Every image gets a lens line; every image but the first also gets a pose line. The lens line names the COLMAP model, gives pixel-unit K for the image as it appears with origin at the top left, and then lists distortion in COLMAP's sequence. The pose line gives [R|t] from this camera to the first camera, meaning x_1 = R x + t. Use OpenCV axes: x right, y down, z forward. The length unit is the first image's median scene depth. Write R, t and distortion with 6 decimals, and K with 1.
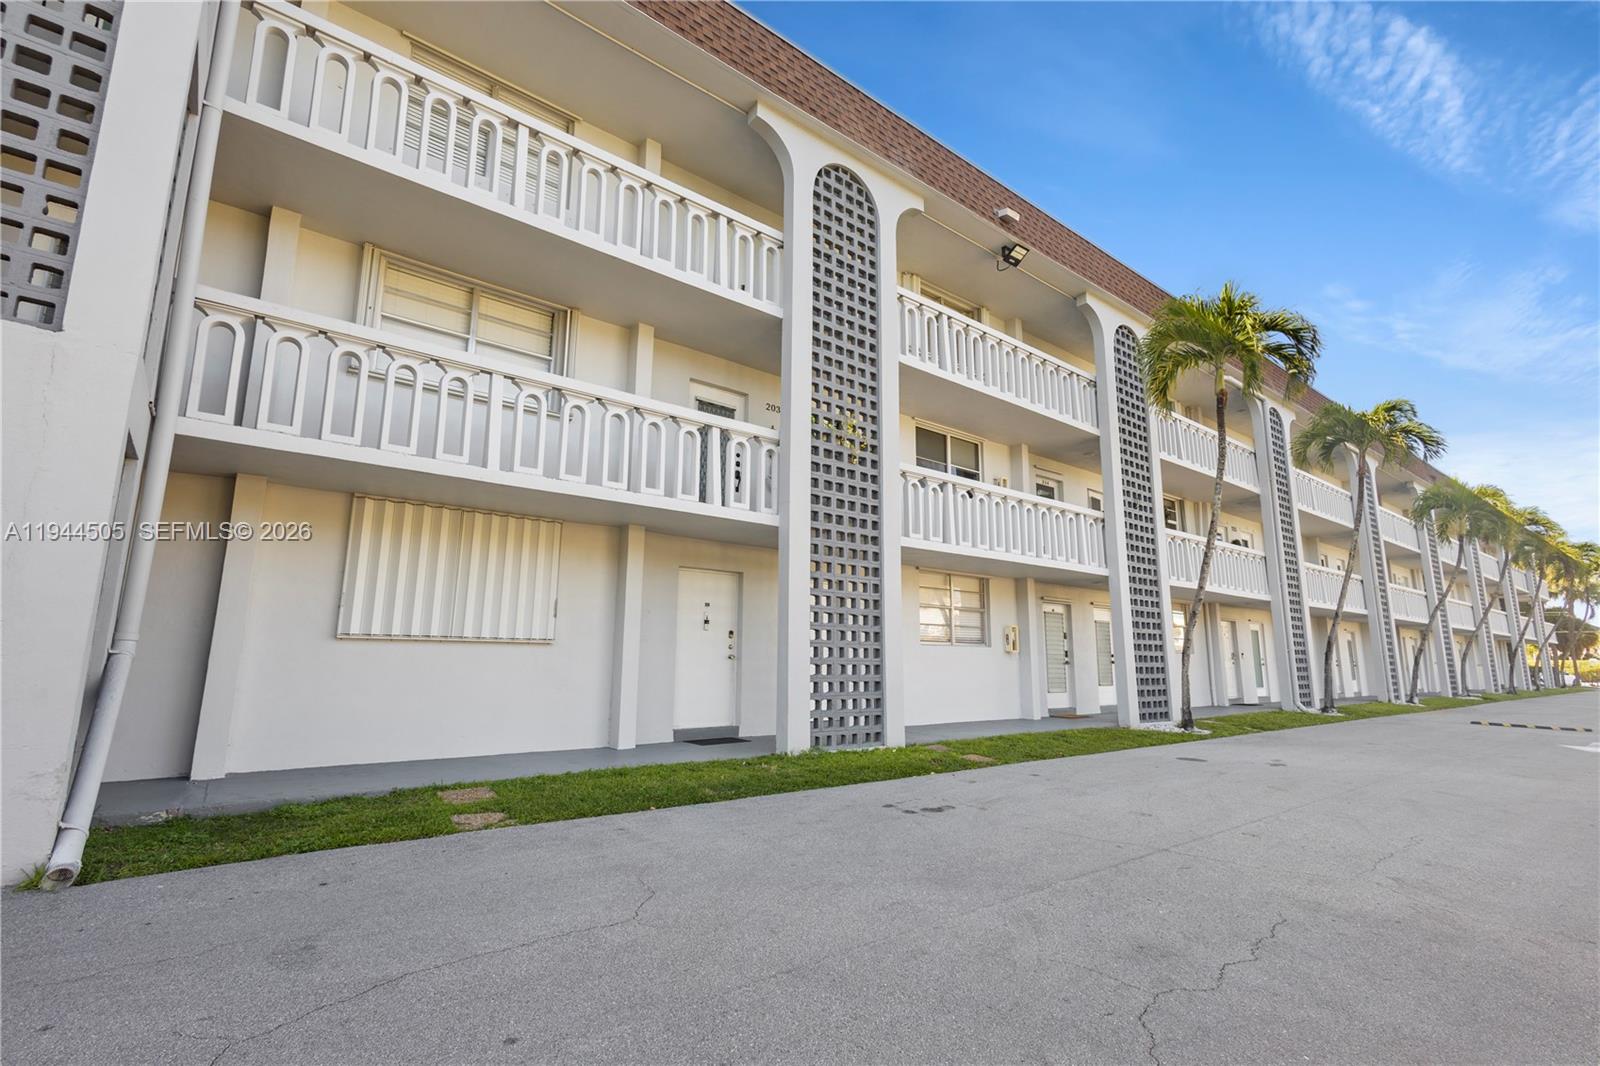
lens RADIAL K [[738.2, 0, 802.9], [0, 738.2, 525.5], [0, 0, 1]] dist [0.015800, -0.004998]
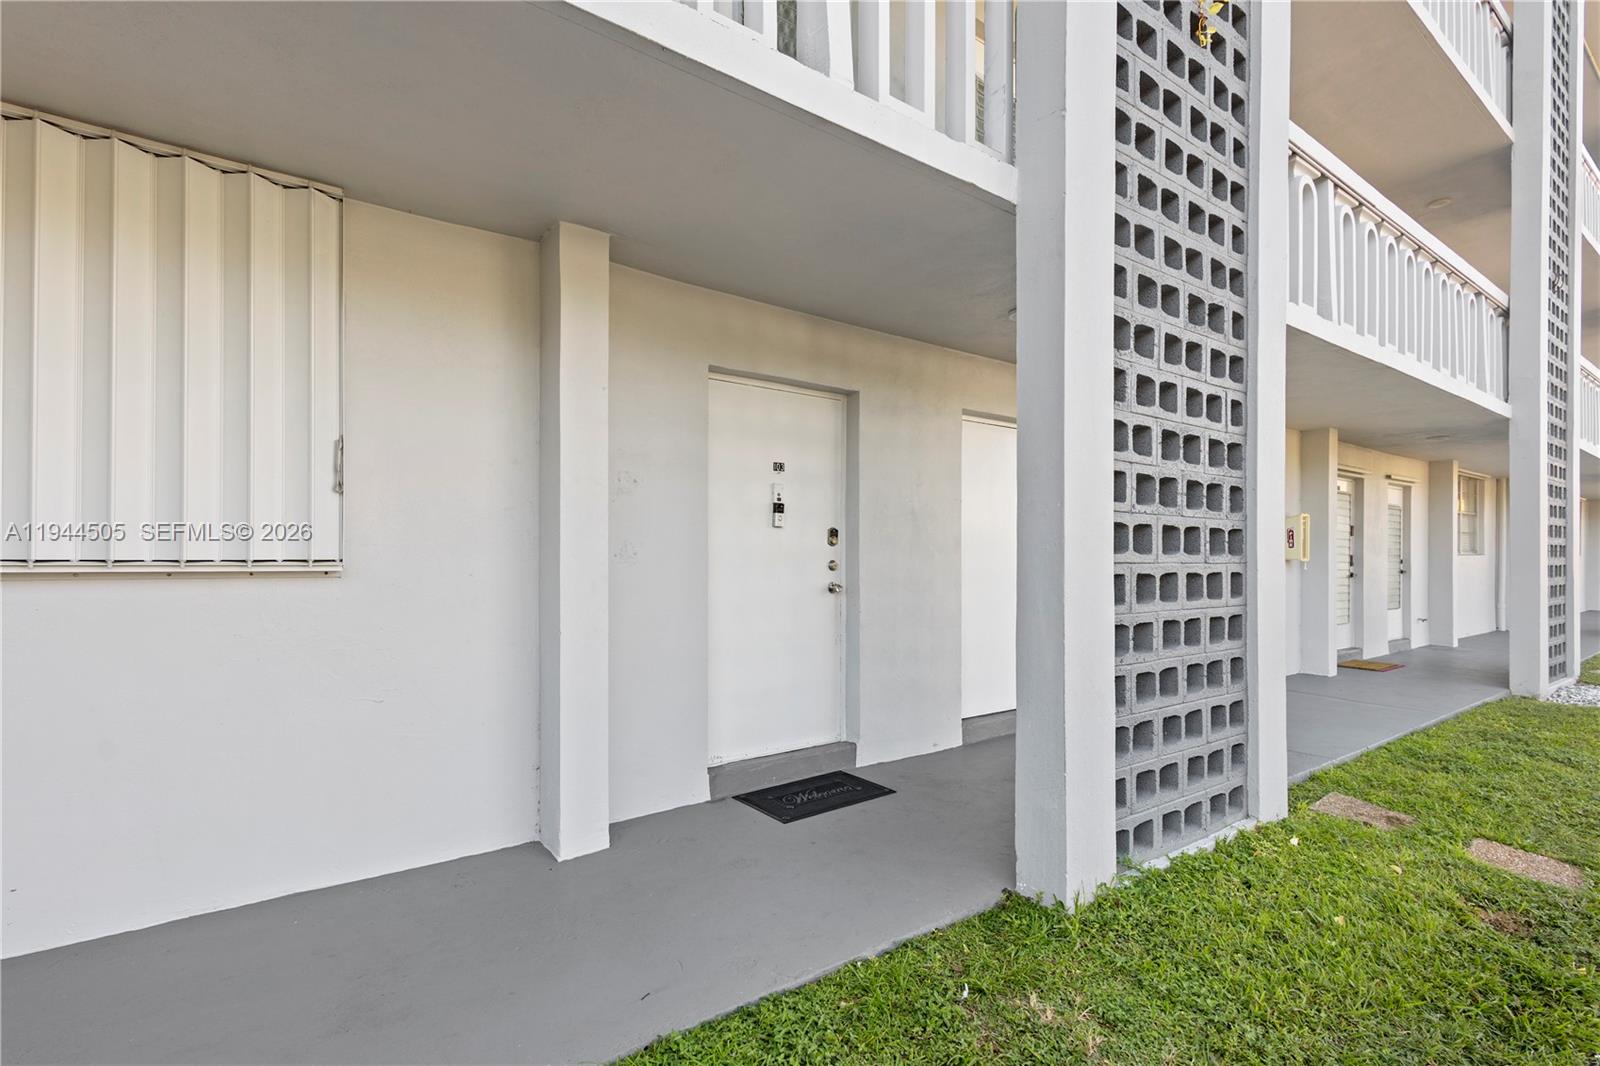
lens RADIAL K [[738.2, 0, 797.8], [0, 738.2, 543.6], [0, 0, 1]] dist [0.015800, -0.004998]
pose [[0.999200, -0.009214, -0.038917, -0.104304], [0.015388, 0.986756, 0.161480, 0.084087], [0.036913, -0.161950, 0.986108, 0.592826]]
